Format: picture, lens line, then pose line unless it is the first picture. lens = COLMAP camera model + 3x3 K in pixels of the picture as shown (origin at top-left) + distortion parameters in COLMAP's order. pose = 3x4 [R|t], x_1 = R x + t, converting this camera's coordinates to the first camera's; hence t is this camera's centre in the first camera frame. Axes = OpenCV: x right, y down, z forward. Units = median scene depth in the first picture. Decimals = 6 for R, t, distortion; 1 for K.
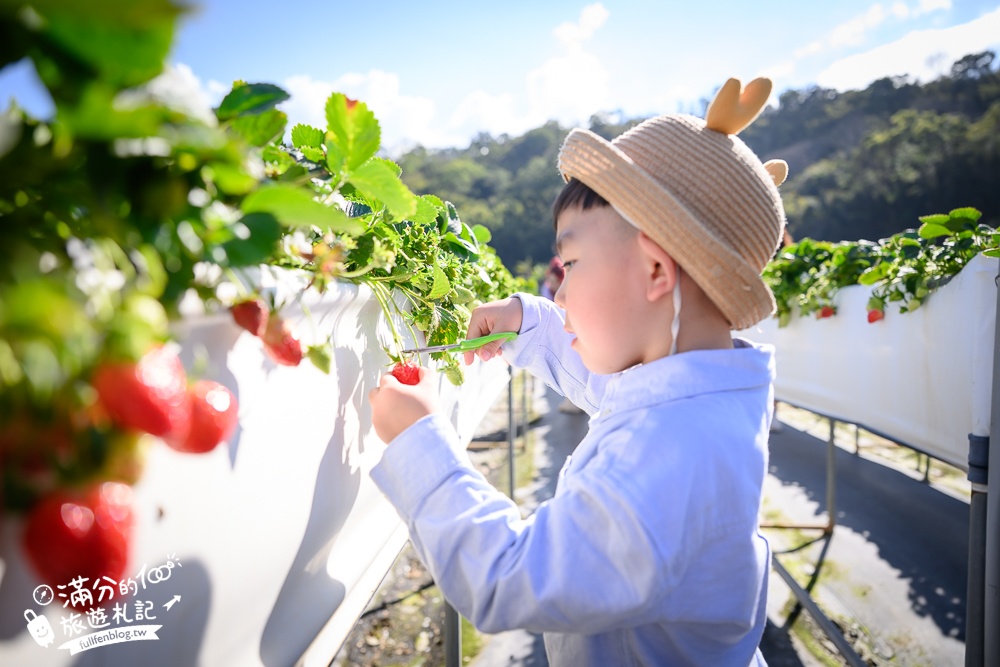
lens RADIAL K [[683.8, 0, 506.1], [0, 683.8, 337.0], [0, 0, 1]] dist [-0.004214, 0.005944]
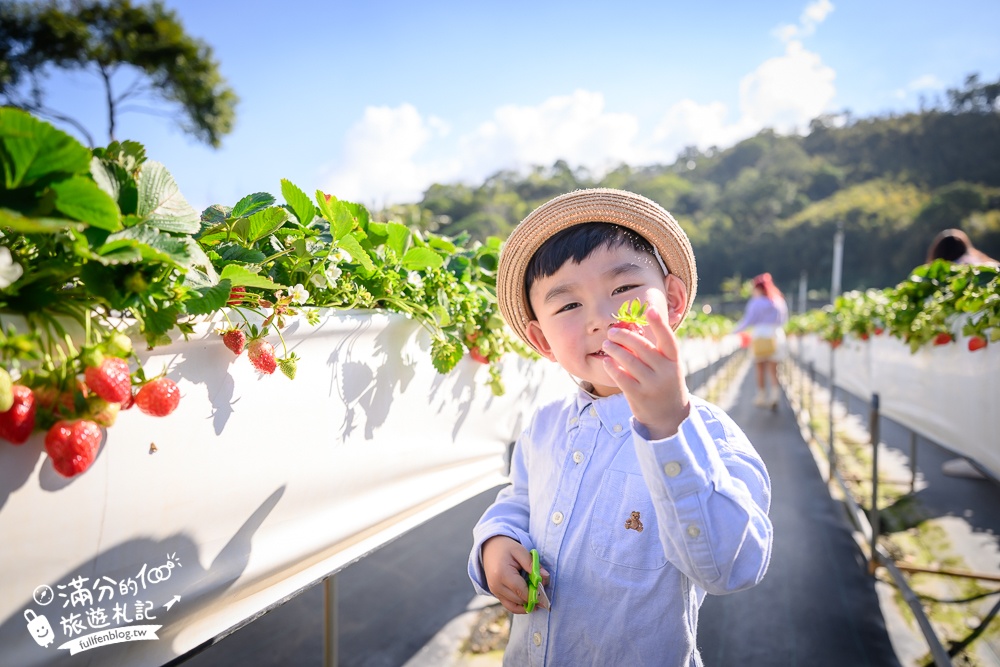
lens RADIAL K [[683.8, 0, 496.4], [0, 683.8, 343.7], [0, 0, 1]] dist [-0.004214, 0.005944]
pose [[0.953161, 0.015859, -0.302048, 0.094883], [-0.021069, 0.999680, -0.013999, -0.001949], [0.301729, 0.019707, 0.953190, -0.048720]]
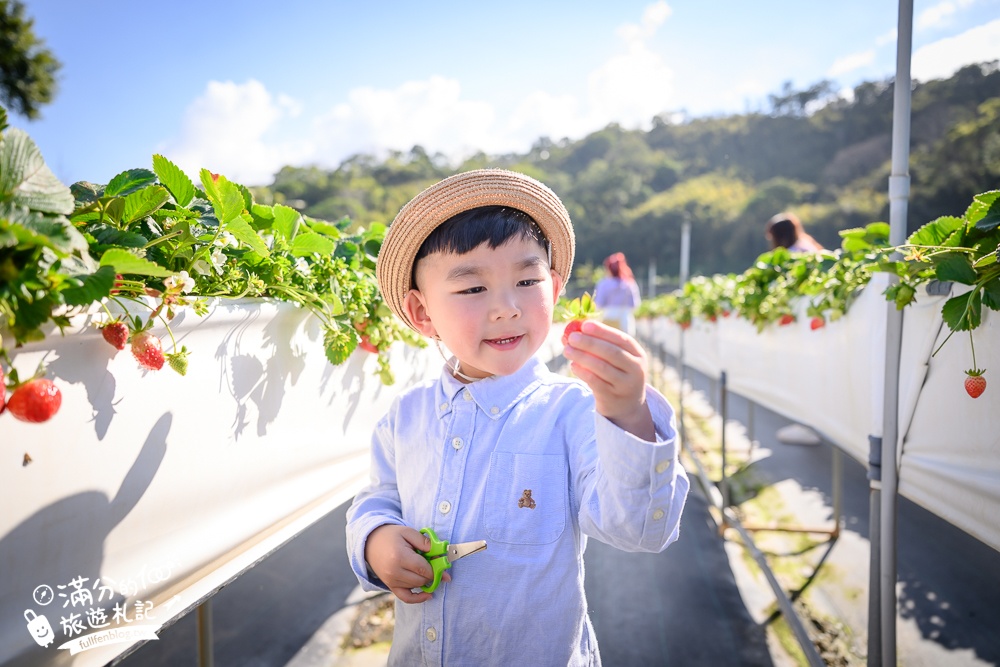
lens RADIAL K [[683.8, 0, 496.3], [0, 683.8, 342.7], [0, 0, 1]] dist [-0.004214, 0.005944]
pose [[0.994580, -0.000524, -0.103977, 0.077820], [0.000719, 0.999998, 0.001840, -0.002089], [0.103976, -0.001905, 0.994578, -0.049015]]
